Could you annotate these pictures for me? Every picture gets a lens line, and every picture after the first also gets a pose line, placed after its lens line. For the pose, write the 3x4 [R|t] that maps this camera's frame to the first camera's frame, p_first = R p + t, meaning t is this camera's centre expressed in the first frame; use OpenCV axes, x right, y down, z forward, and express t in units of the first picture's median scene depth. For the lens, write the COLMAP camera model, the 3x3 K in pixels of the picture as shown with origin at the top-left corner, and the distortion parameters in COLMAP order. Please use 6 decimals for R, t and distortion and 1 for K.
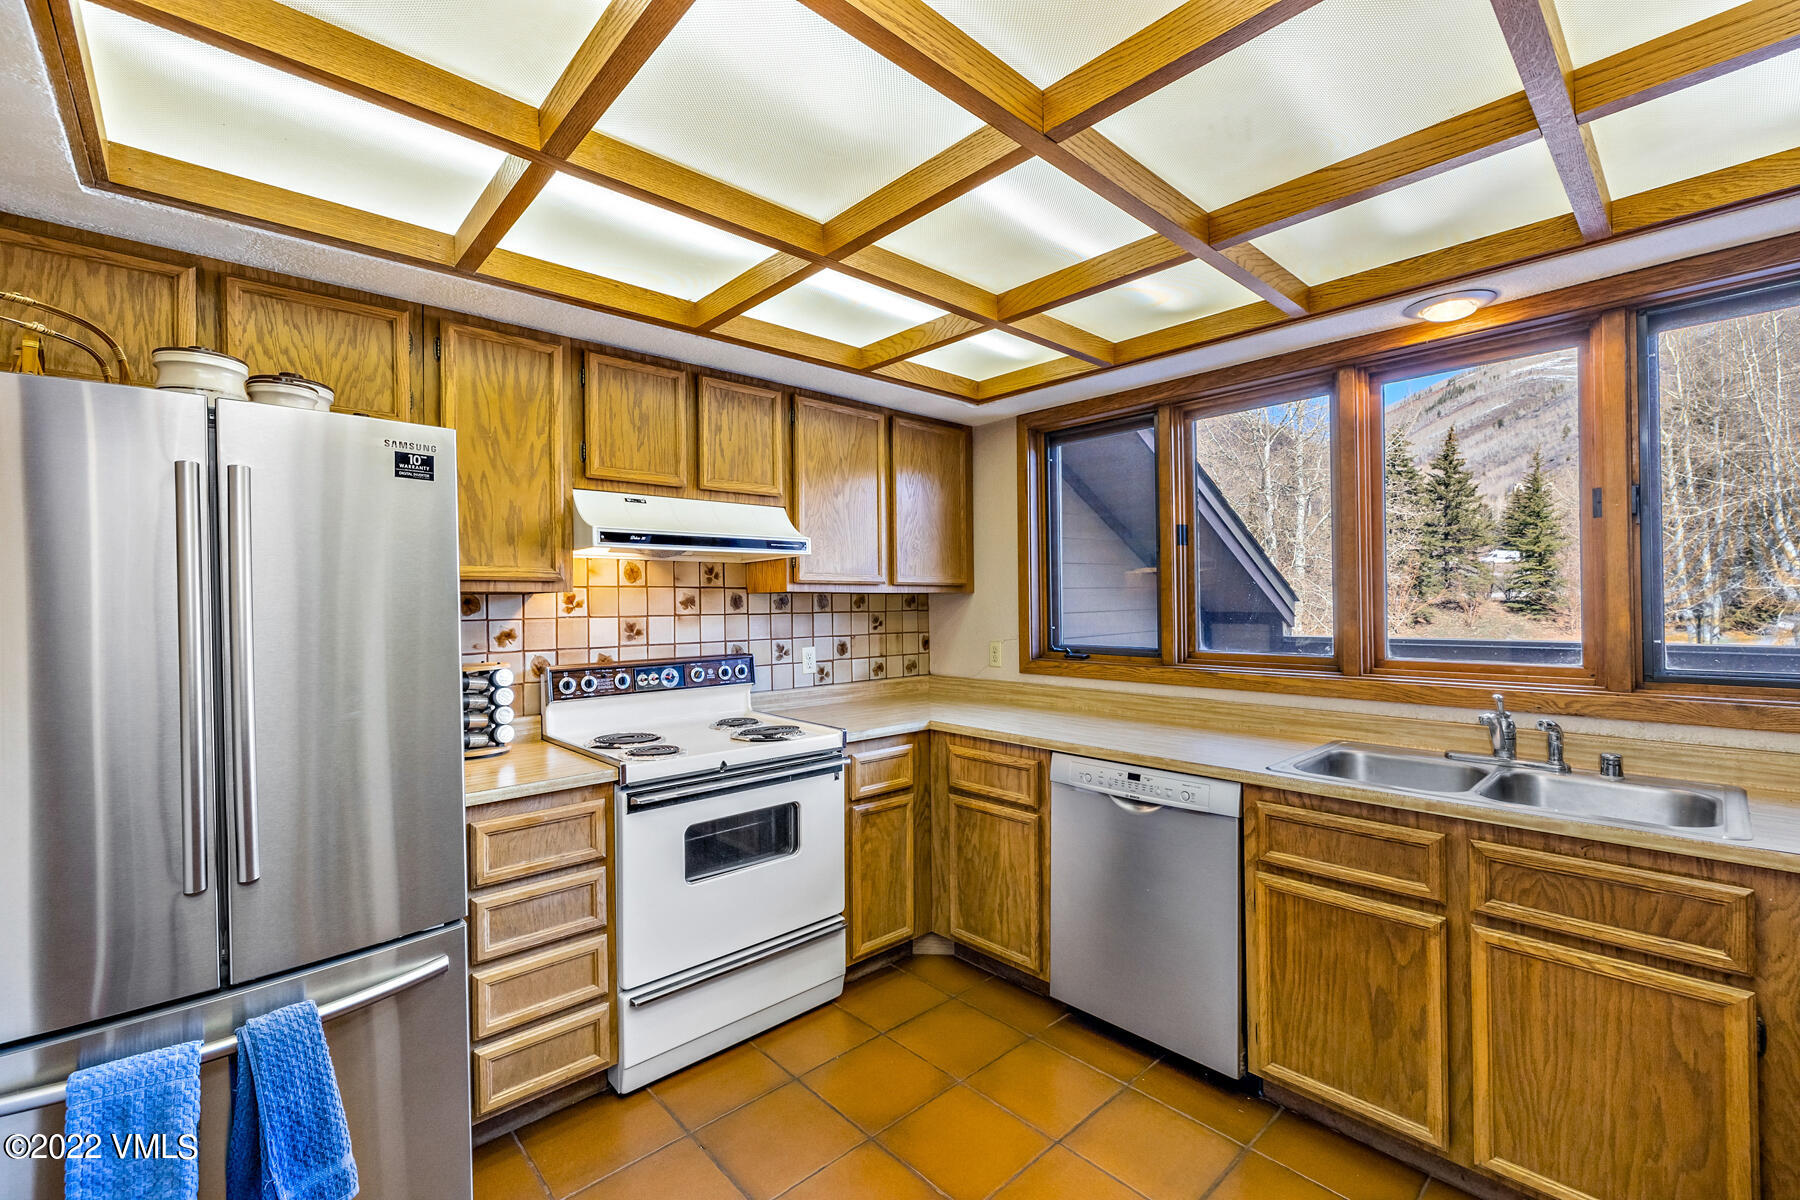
lens RADIAL K [[748.4, 0, 896.7], [0, 748.4, 600.4], [0, 0, 1]] dist [0.000779, -0.000002]
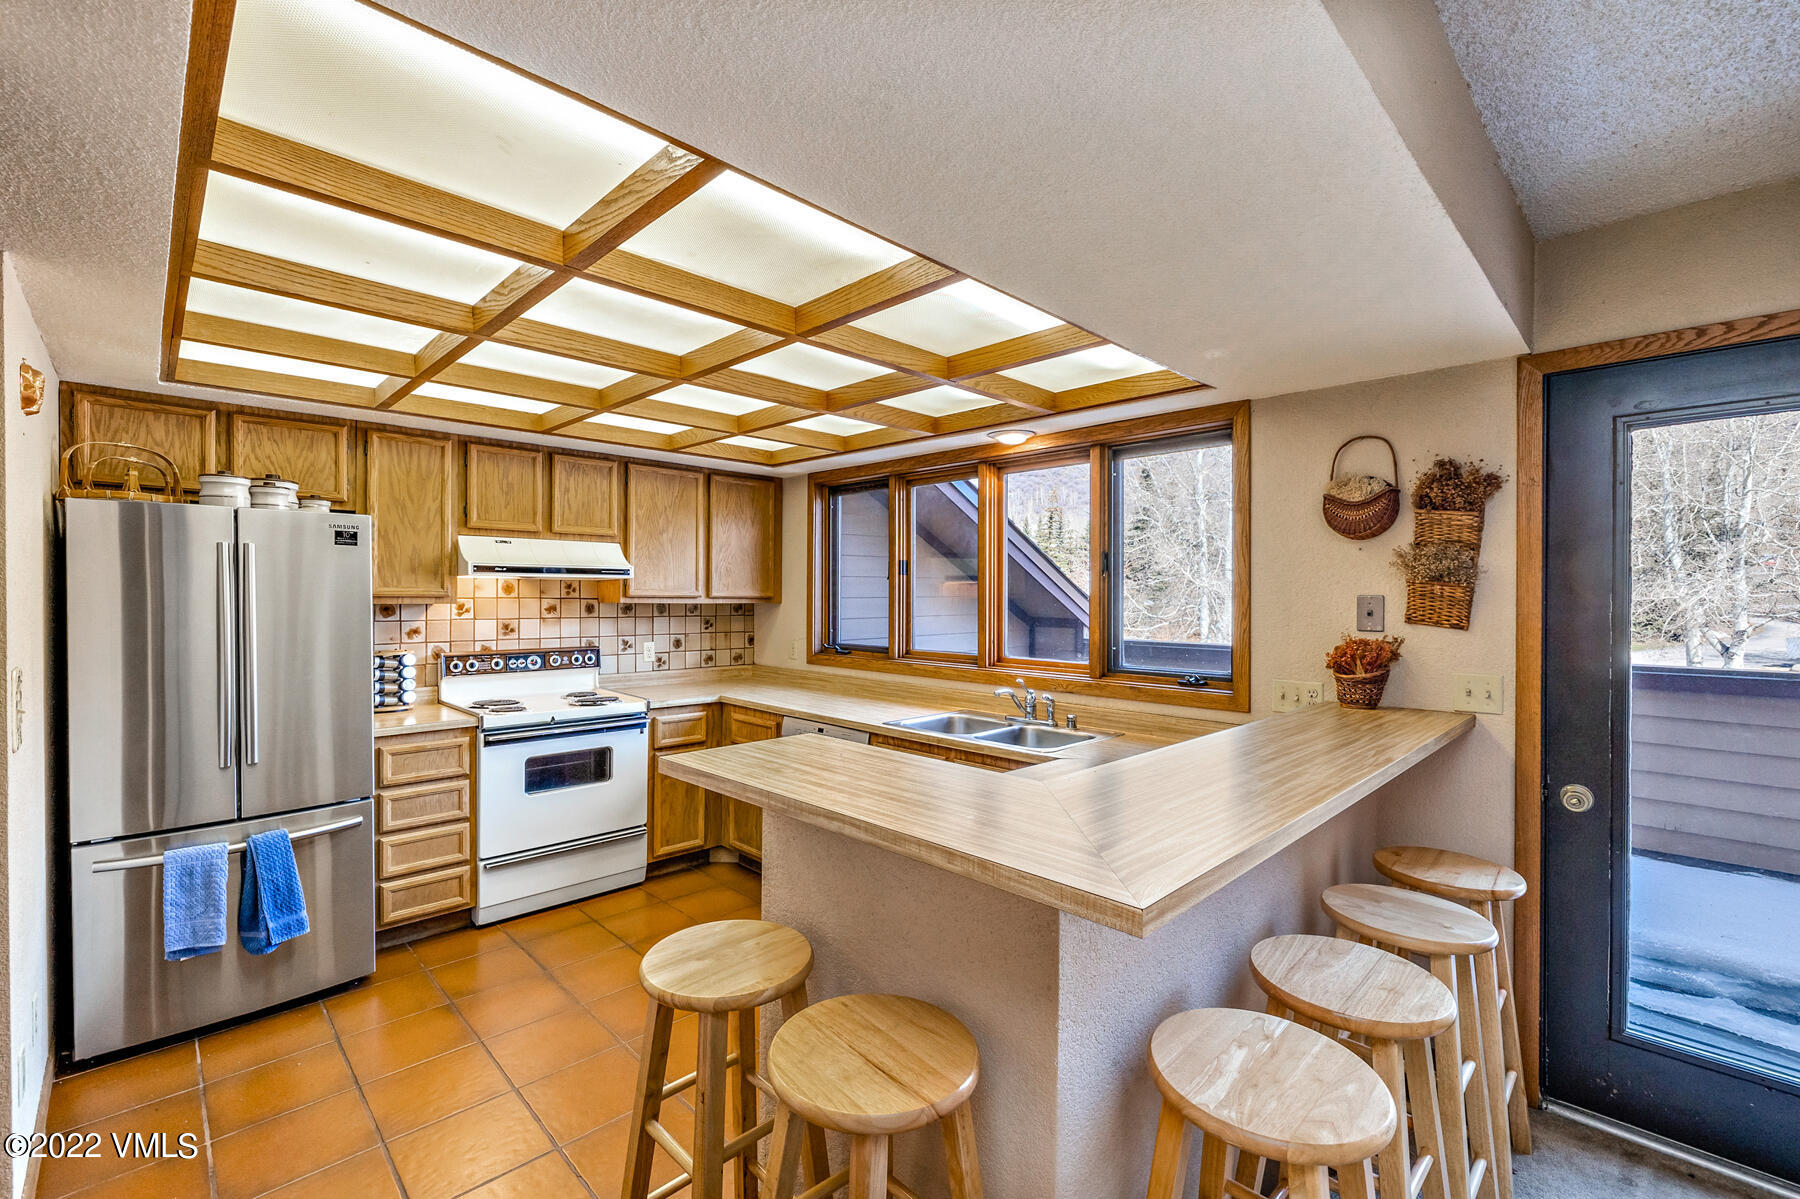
lens RADIAL K [[748.4, 0, 874.6], [0, 748.4, 599.7], [0, 0, 1]] dist [0.000779, -0.000002]
pose [[0.999551, 0.017404, 0.024389, 0.330725], [-0.017583, 0.999820, 0.007156, -0.040512], [-0.024260, -0.007581, 0.999677, -0.469293]]
